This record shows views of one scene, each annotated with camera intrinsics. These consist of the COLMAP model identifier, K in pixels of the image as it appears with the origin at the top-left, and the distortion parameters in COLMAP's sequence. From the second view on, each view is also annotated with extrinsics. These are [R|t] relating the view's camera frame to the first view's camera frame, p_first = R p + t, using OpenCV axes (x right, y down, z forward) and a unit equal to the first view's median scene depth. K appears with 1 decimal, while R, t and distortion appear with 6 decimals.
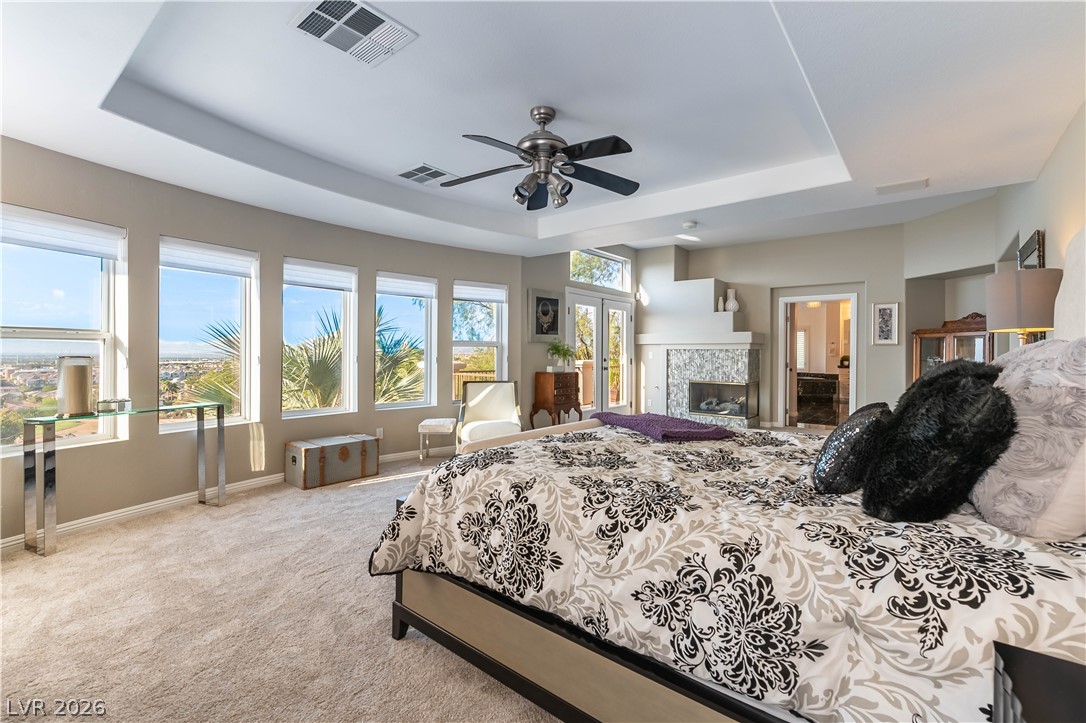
lens RADIAL K [[481.1, 0, 547.3], [0, 481.1, 356.0], [0, 0, 1]] dist [0.001855, 0.000028]
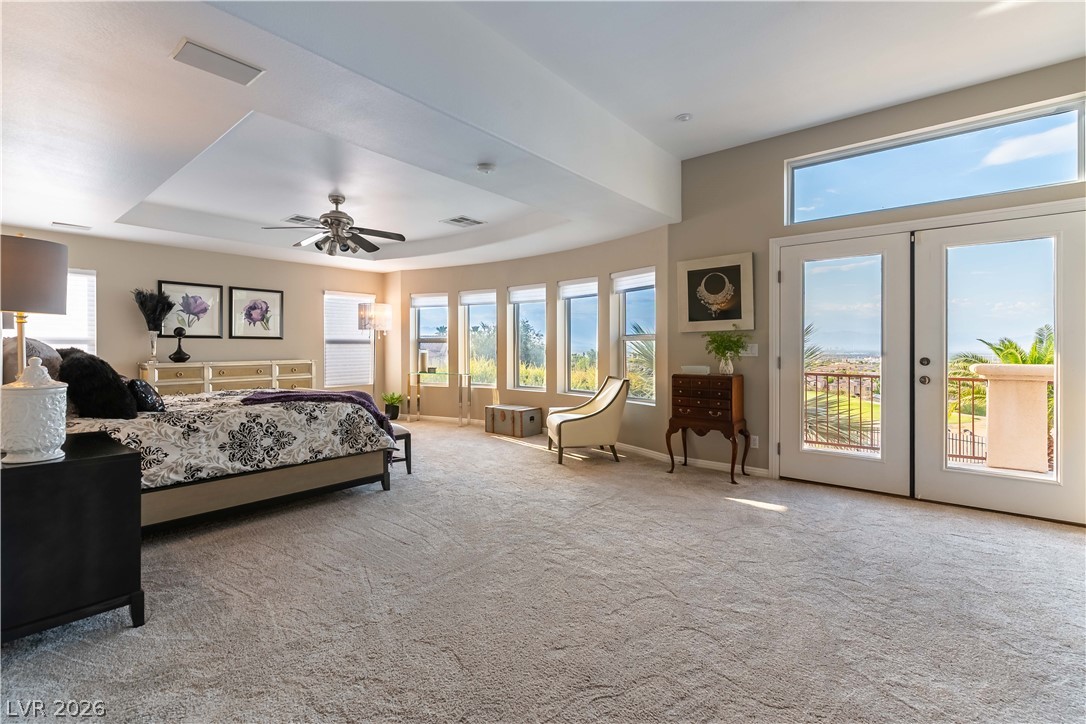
lens RADIAL K [[481.1, 0, 547.3], [0, 481.1, 356.5], [0, 0, 1]] dist [0.001855, 0.000028]
pose [[-0.011912, 0.013063, -0.999844, 0.718623], [-0.008289, 0.999879, 0.013162, 0.000440], [0.999895, 0.008445, -0.011802, 0.786336]]
